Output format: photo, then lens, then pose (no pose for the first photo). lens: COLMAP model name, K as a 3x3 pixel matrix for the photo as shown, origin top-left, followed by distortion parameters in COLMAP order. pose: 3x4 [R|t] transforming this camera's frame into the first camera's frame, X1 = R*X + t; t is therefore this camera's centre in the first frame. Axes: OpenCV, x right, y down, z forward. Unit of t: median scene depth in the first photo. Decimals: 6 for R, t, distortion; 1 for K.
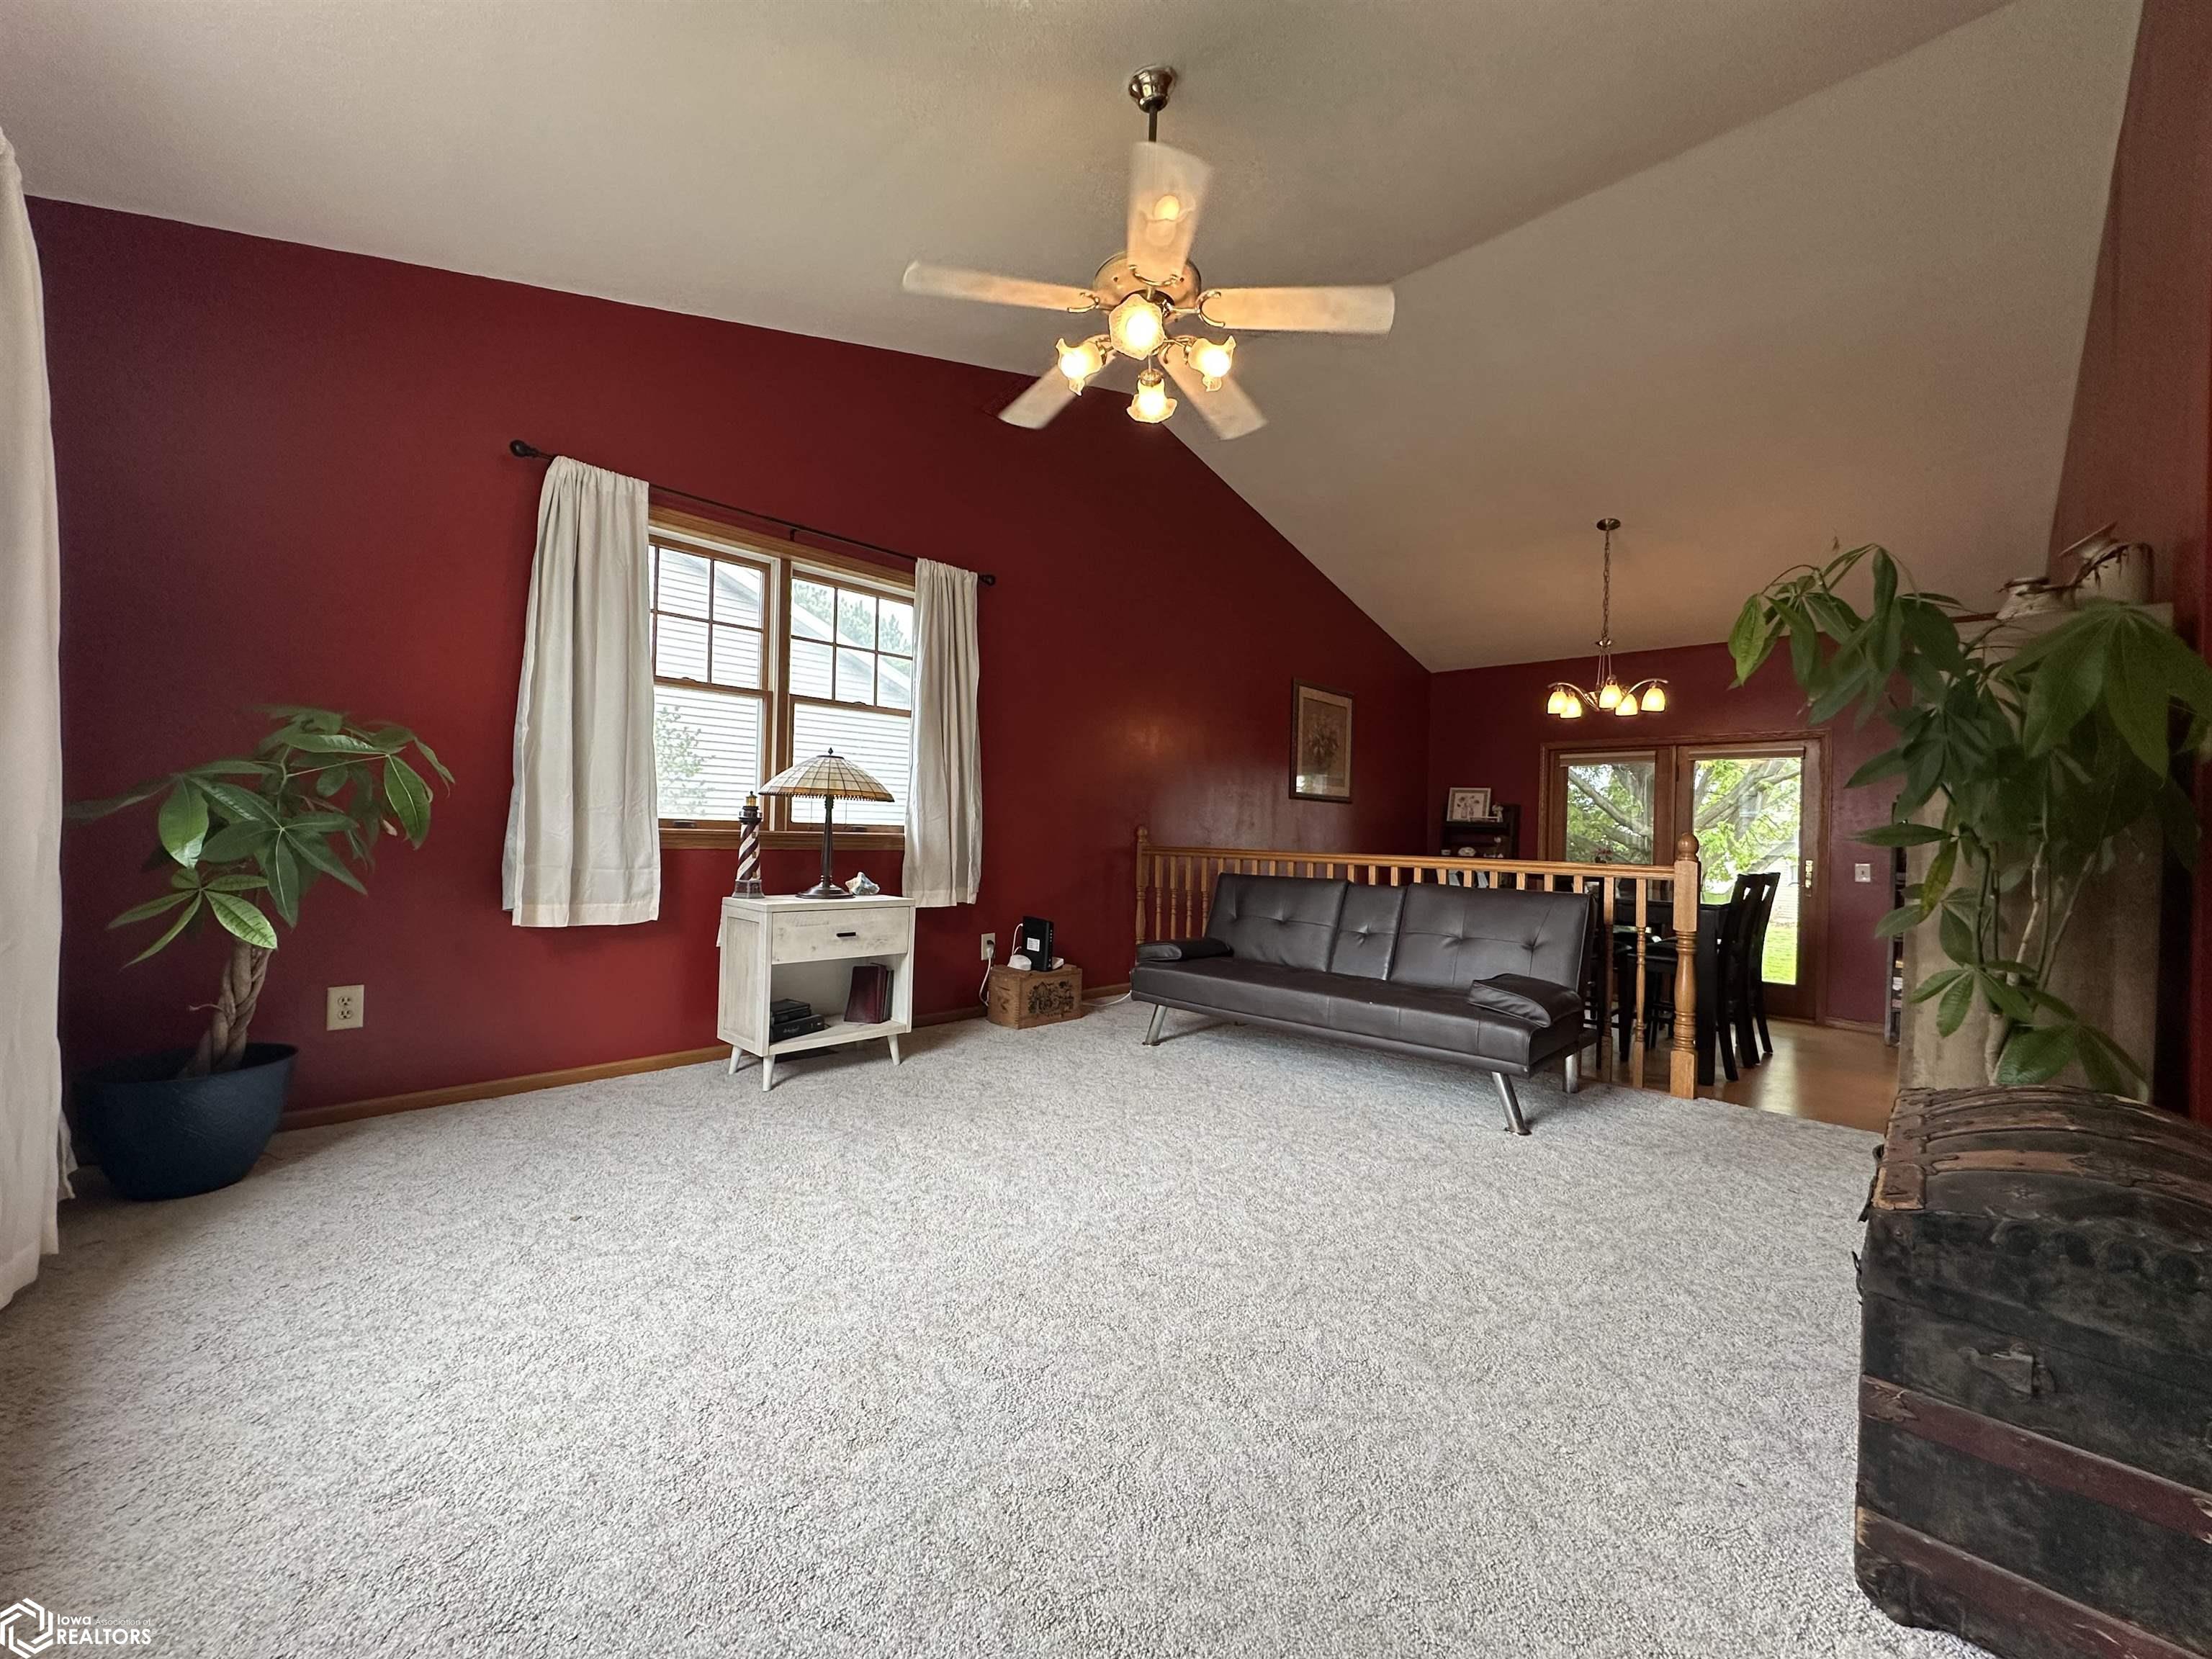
lens RADIAL K [[877.6, 0, 1096.1], [0, 877.6, 834.5], [0, 0, 1]] dist [-0.001668, 0.000177]
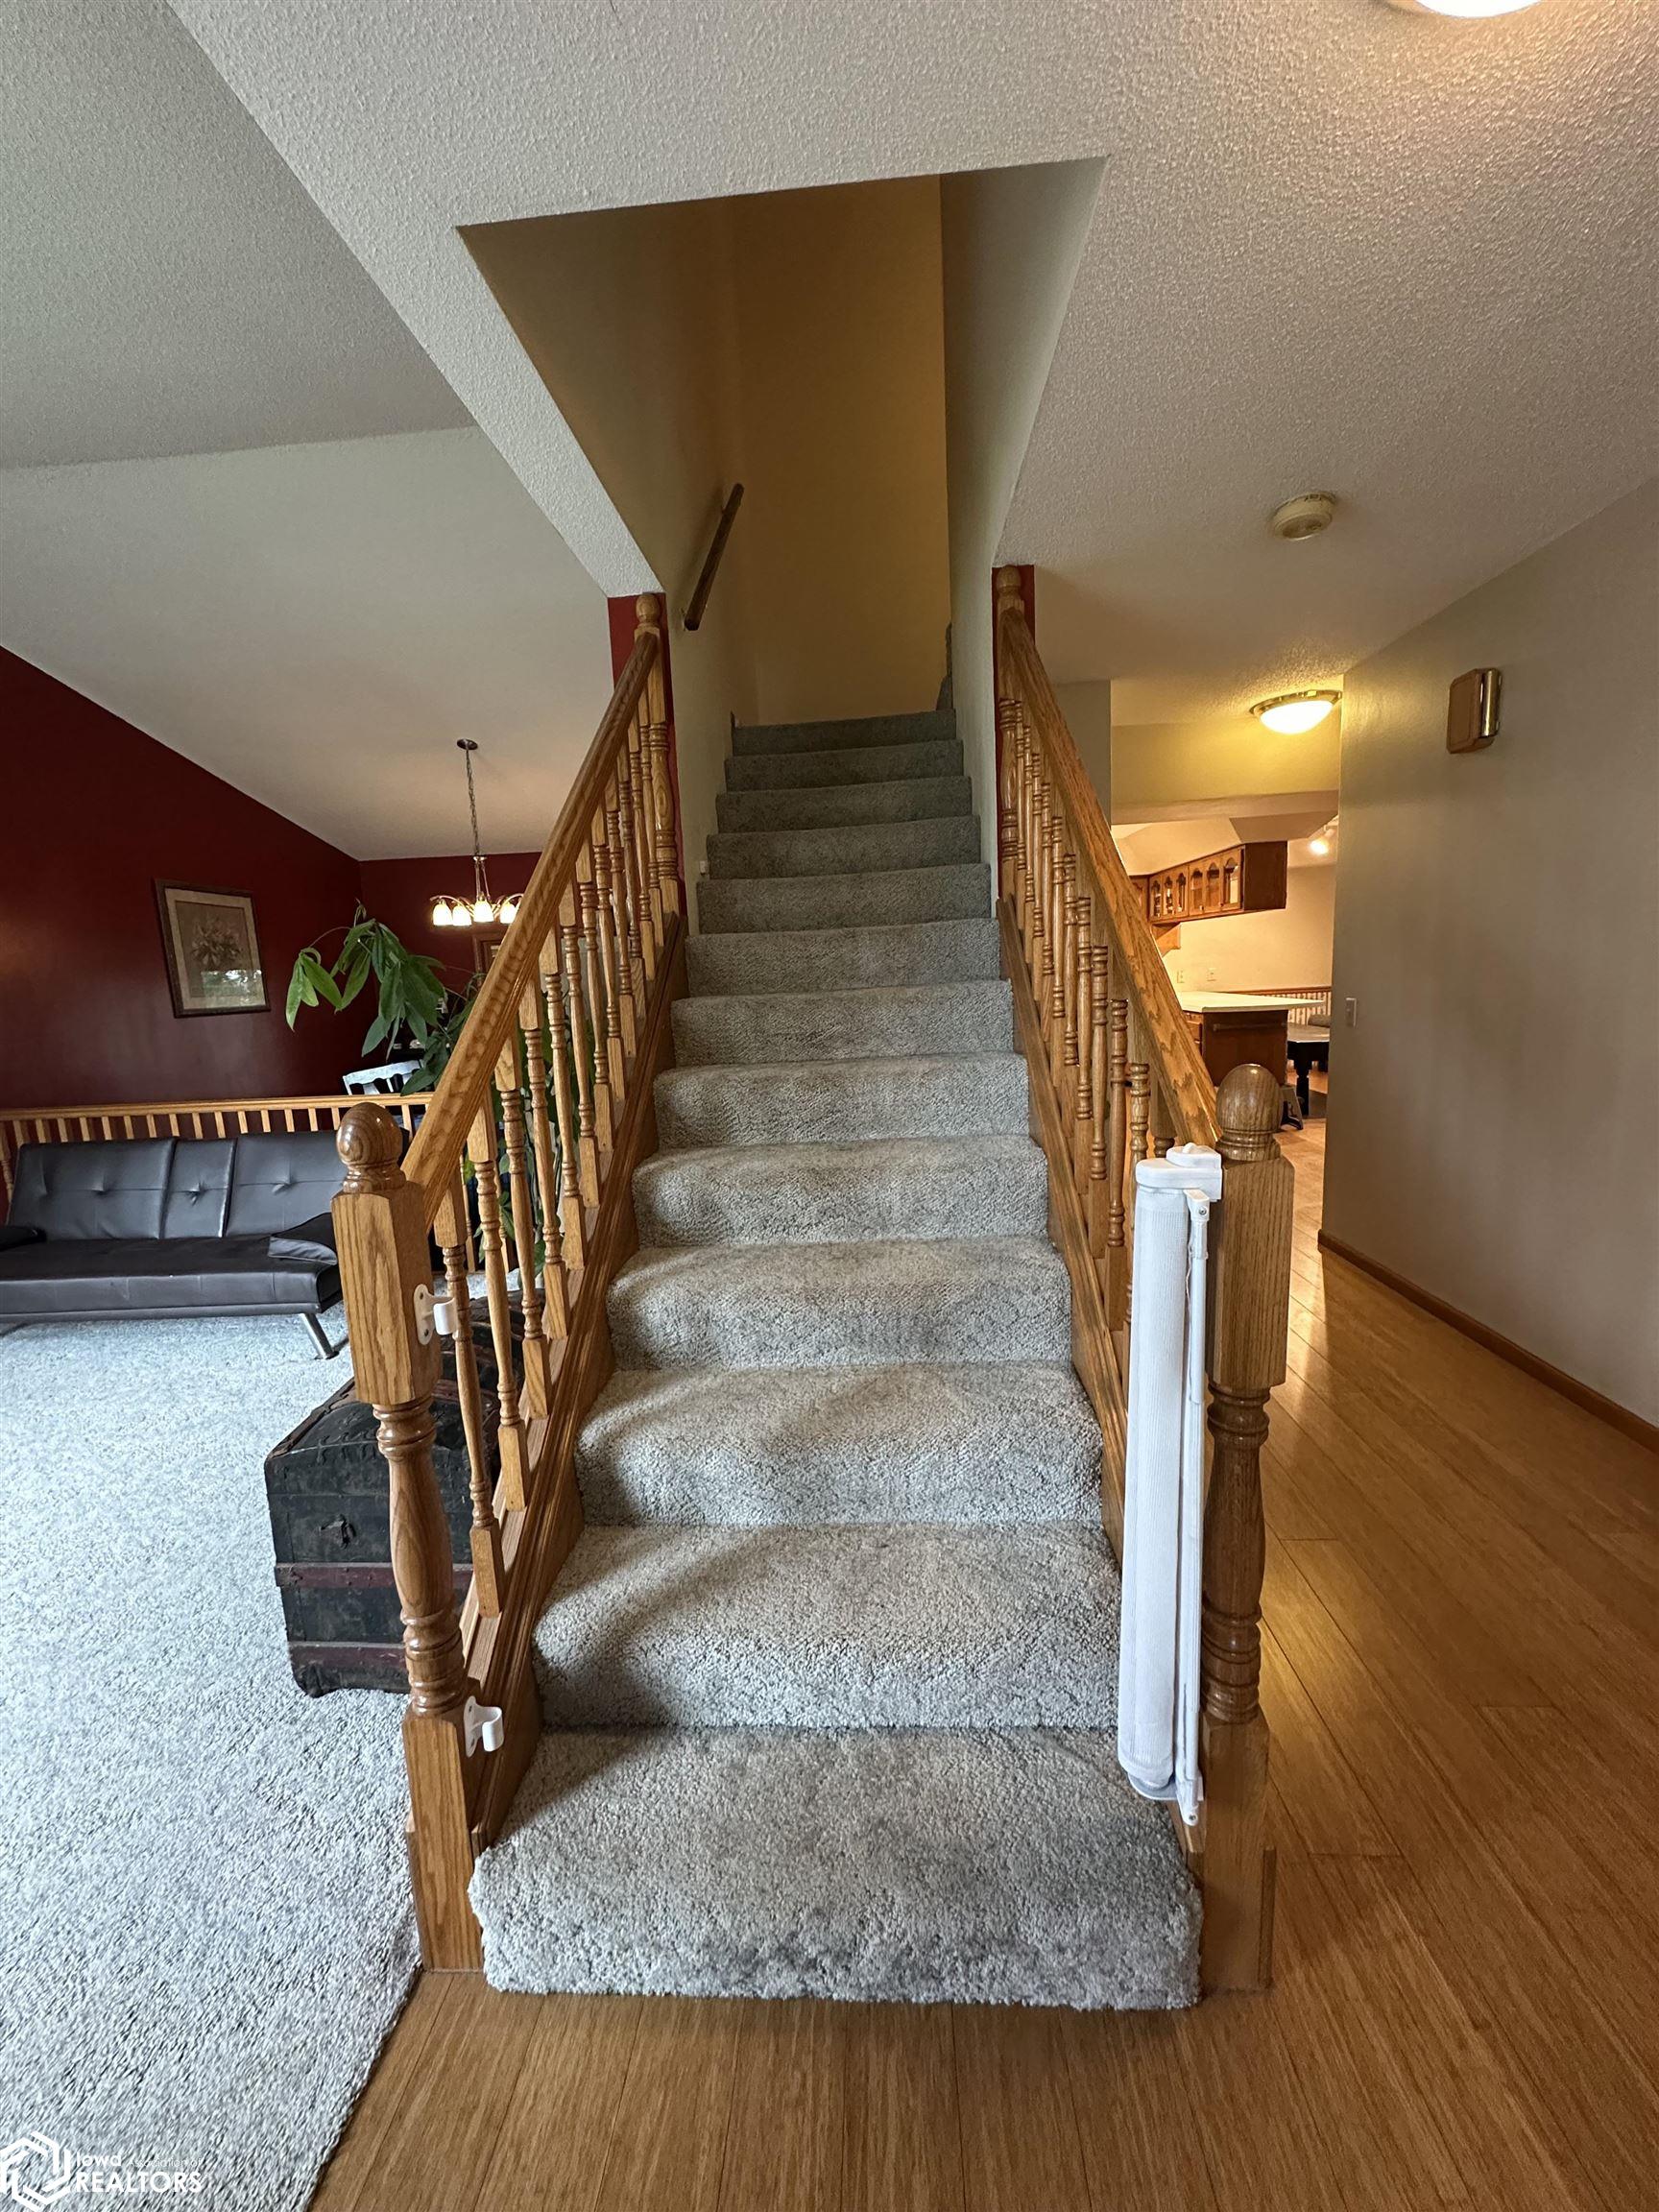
lens RADIAL K [[877.6, 0, 827.4], [0, 877.6, 1110.6], [0, 0, 1]] dist [-0.001668, 0.000177]
pose [[0.747391, -0.163329, 0.643996, 0.222524], [0.066419, 0.982824, 0.172180, -0.102670], [-0.661056, -0.085912, 0.745402, -0.204213]]
